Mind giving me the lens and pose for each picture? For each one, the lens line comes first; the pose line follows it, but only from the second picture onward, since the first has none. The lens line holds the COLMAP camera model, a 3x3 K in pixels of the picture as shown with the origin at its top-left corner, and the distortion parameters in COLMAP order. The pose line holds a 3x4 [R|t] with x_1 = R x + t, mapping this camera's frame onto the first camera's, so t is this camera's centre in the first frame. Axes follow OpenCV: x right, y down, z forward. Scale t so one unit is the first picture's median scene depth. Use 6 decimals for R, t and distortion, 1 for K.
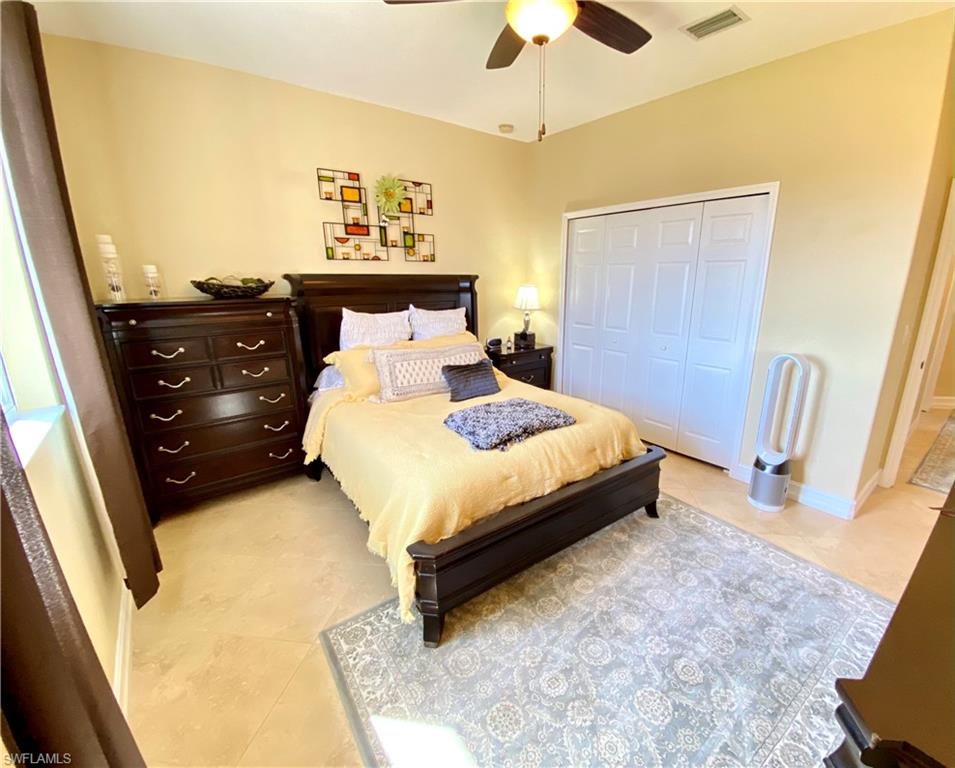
lens RADIAL K [[420.2, 0, 482.9], [0, 420.2, 390.9], [0, 0, 1]] dist [0.000963, -0.000319]
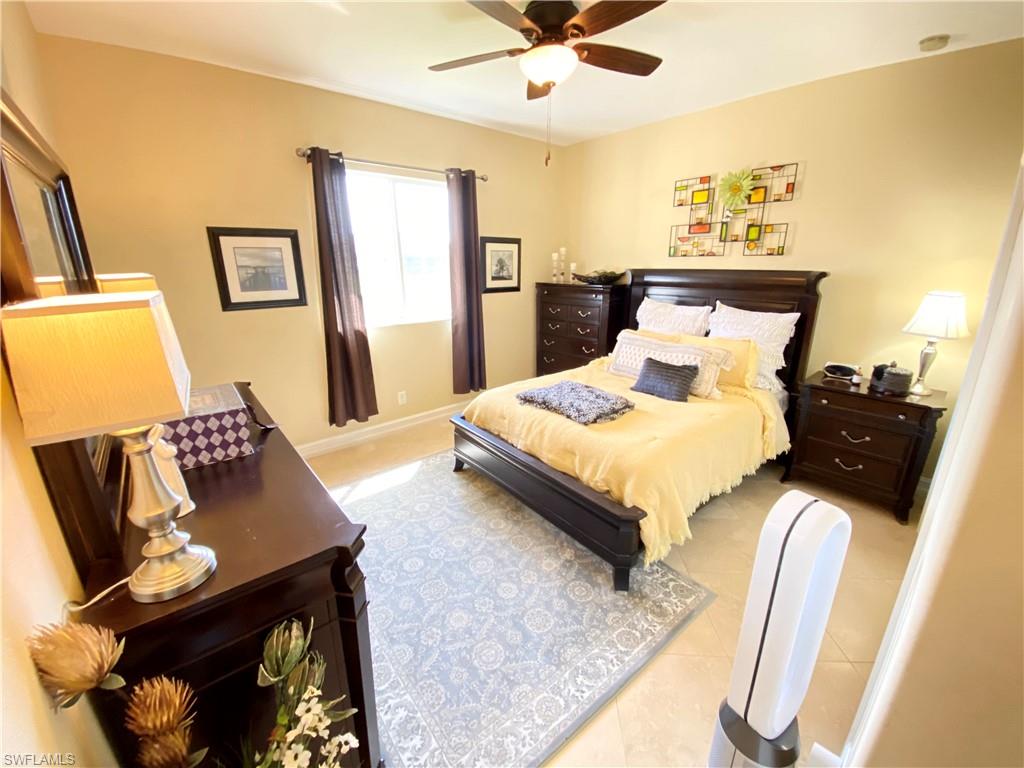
lens RADIAL K [[413.8, 0, 512.9], [0, 413.8, 380.0], [0, 0, 1]] dist [-0.003868, -0.000318]
pose [[0.030186, 0.281710, -0.959025, 0.827369], [-0.256951, 0.929405, 0.264921, -0.176536], [0.965953, 0.238425, 0.100441, 0.515436]]
